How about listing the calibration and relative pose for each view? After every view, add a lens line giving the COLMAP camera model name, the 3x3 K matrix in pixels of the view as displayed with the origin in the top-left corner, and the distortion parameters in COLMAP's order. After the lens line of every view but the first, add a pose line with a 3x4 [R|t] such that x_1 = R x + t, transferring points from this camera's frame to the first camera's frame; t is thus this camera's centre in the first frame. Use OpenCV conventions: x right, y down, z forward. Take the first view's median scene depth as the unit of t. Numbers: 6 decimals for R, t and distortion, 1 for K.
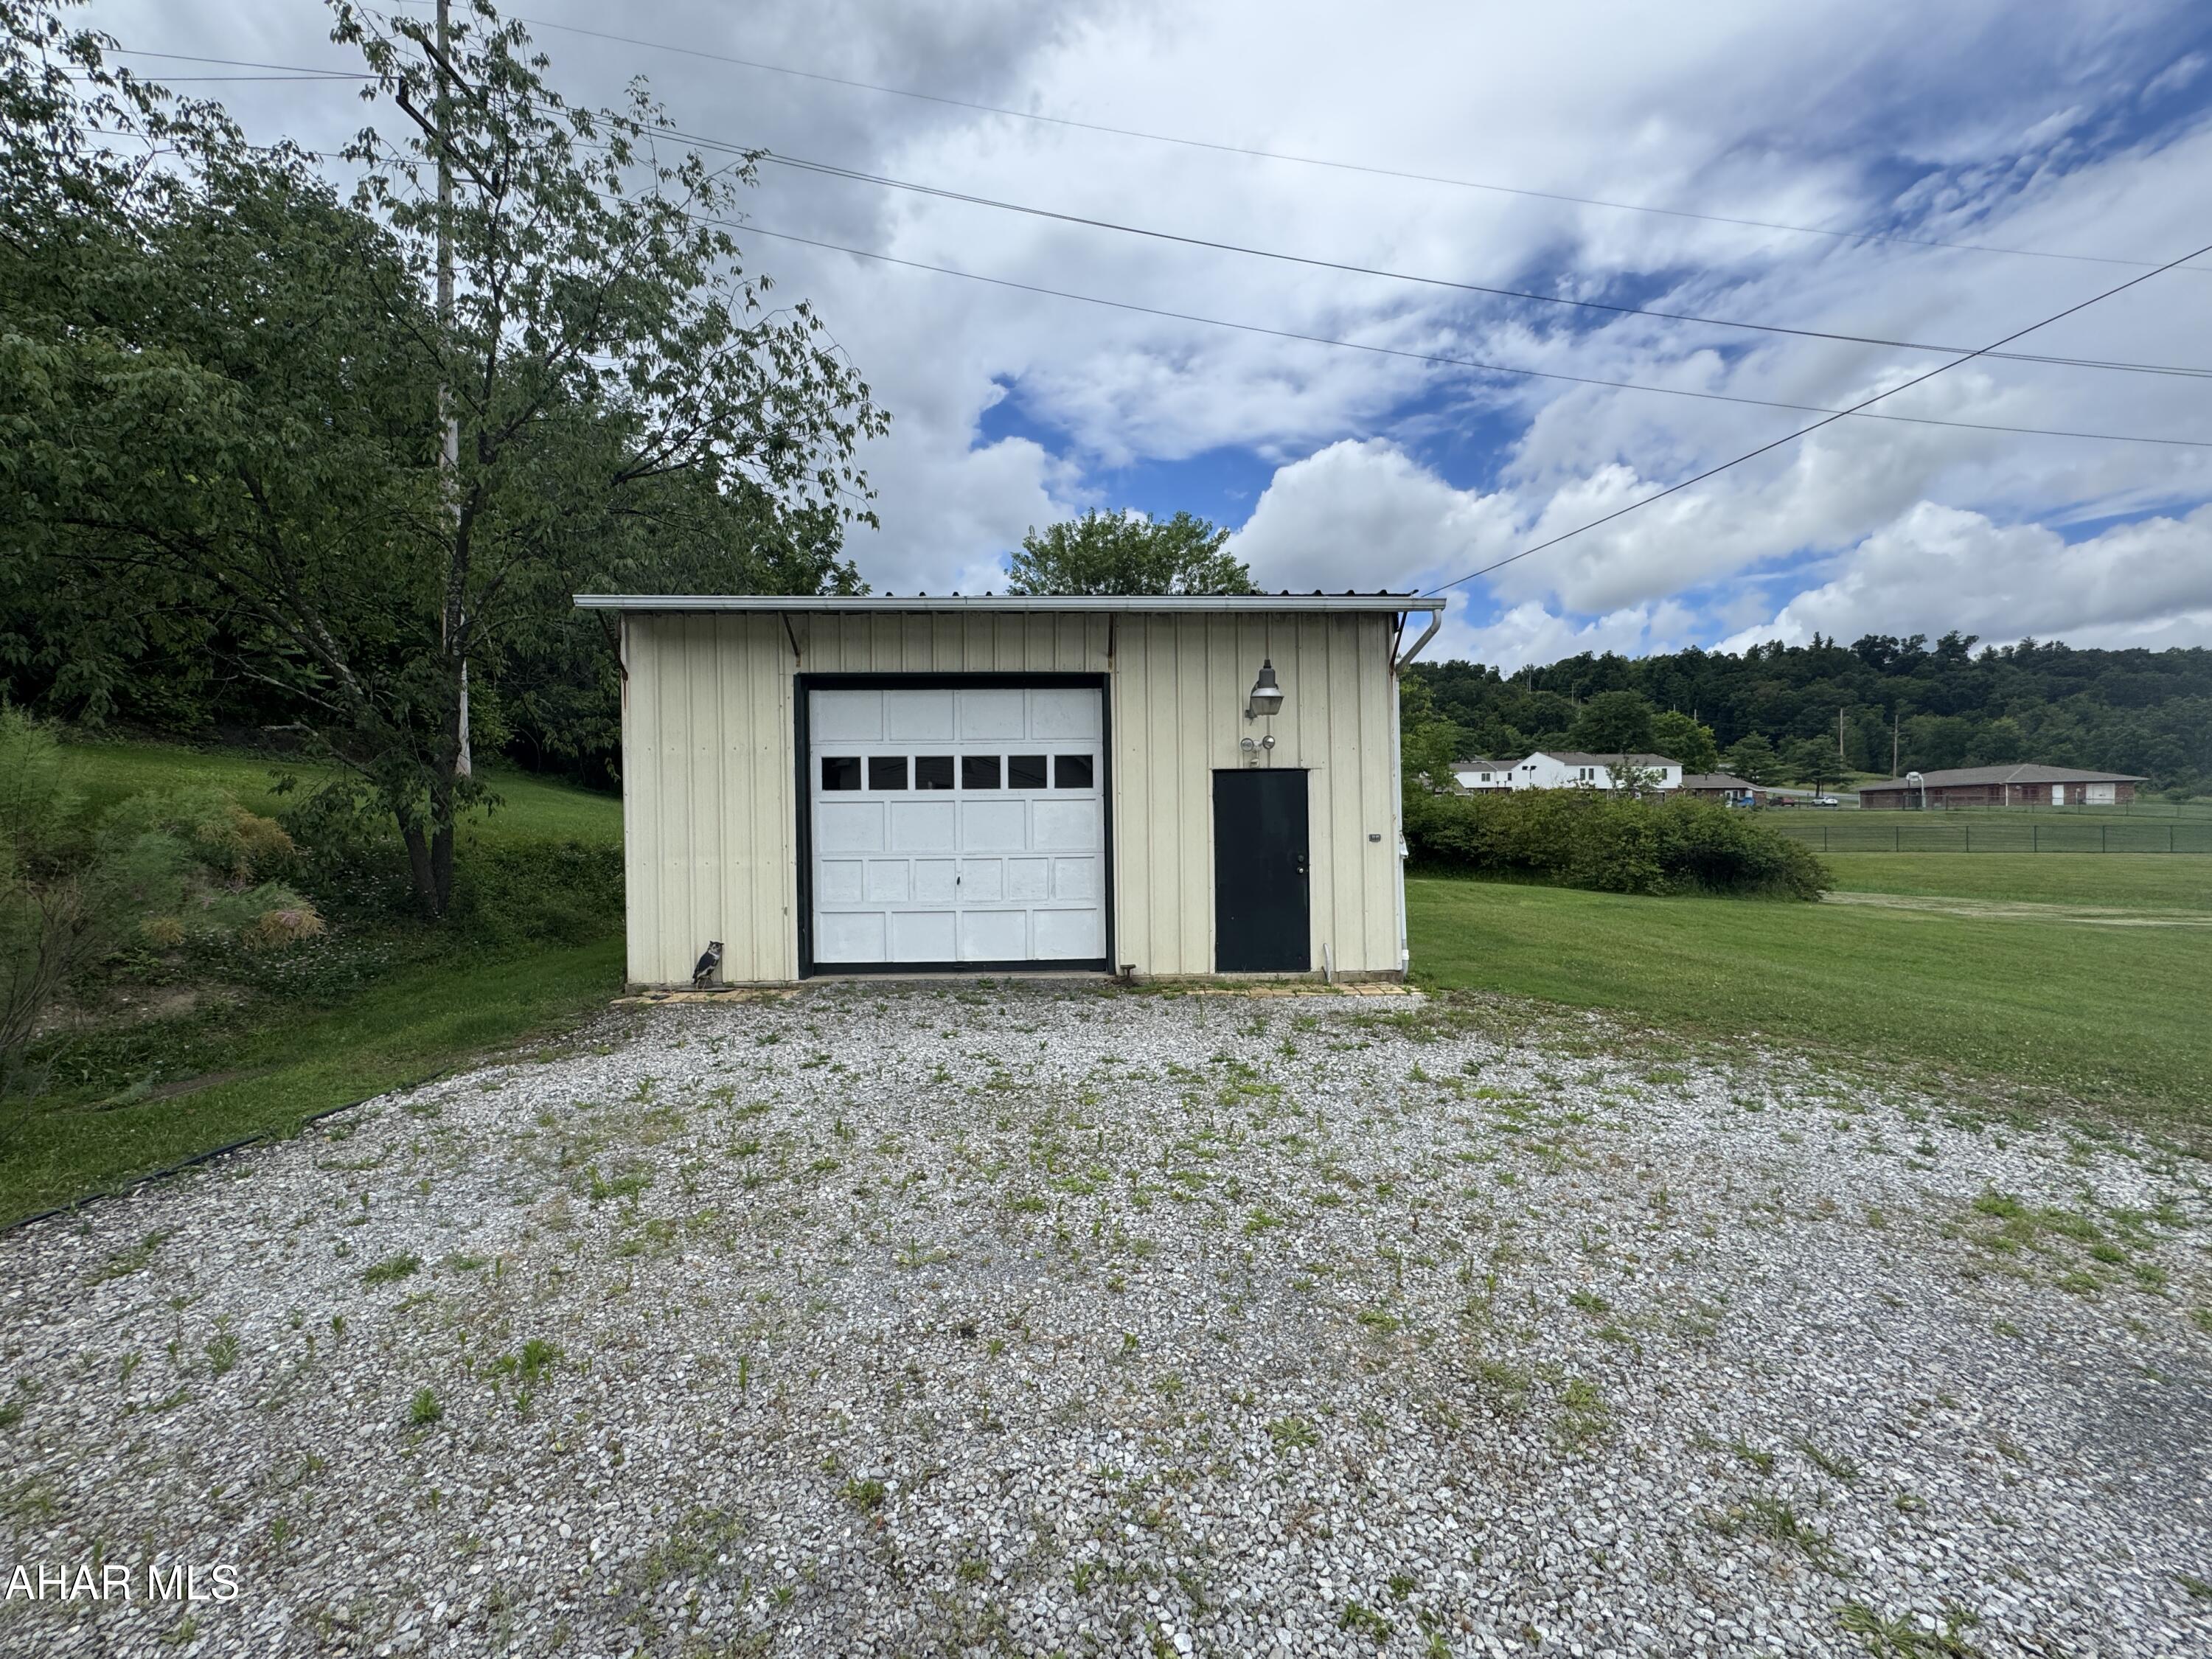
lens RADIAL K [[896.1, 0, 1106.0], [0, 896.1, 829.5], [0, 0, 1]] dist [0.002776, 0.000383]
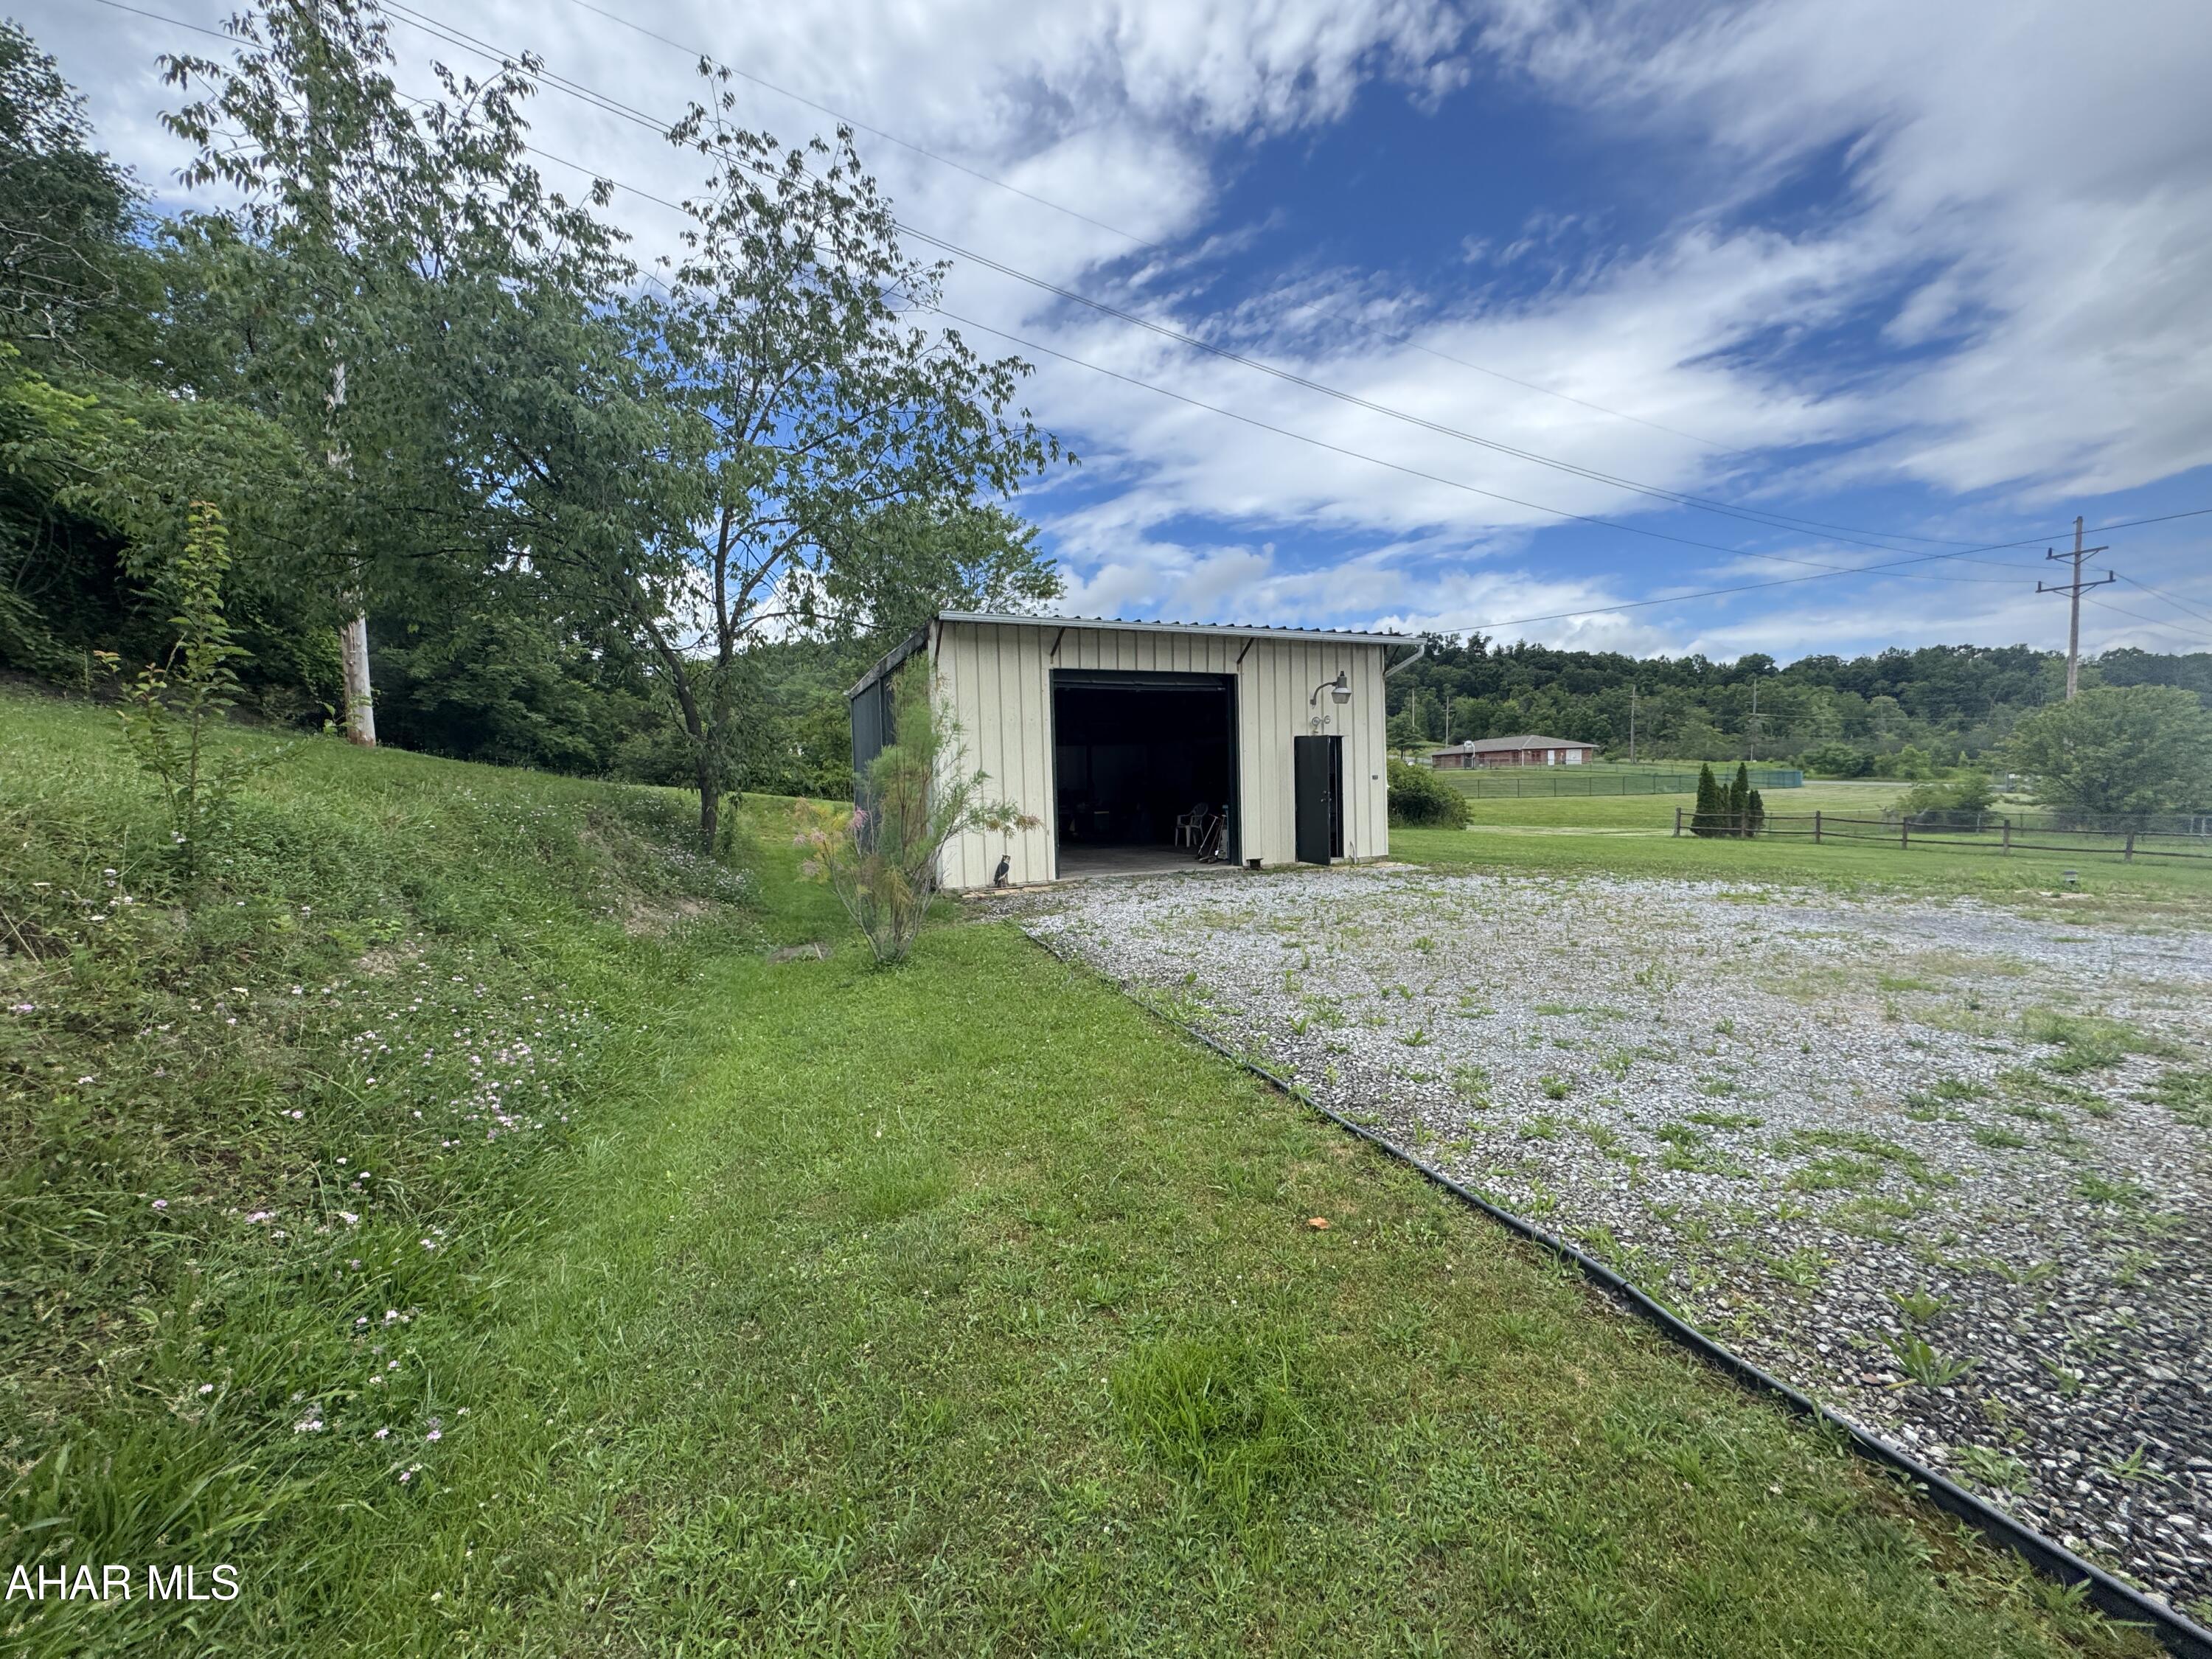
lens RADIAL K [[896.1, 0, 1106.0], [0, 896.1, 829.5], [0, 0, 1]] dist [0.002776, 0.000383]
pose [[0.930917, -0.032354, 0.363795, -0.784053], [0.018775, 0.998991, 0.040801, 0.028801], [-0.364748, -0.031152, 0.930585, -0.386636]]
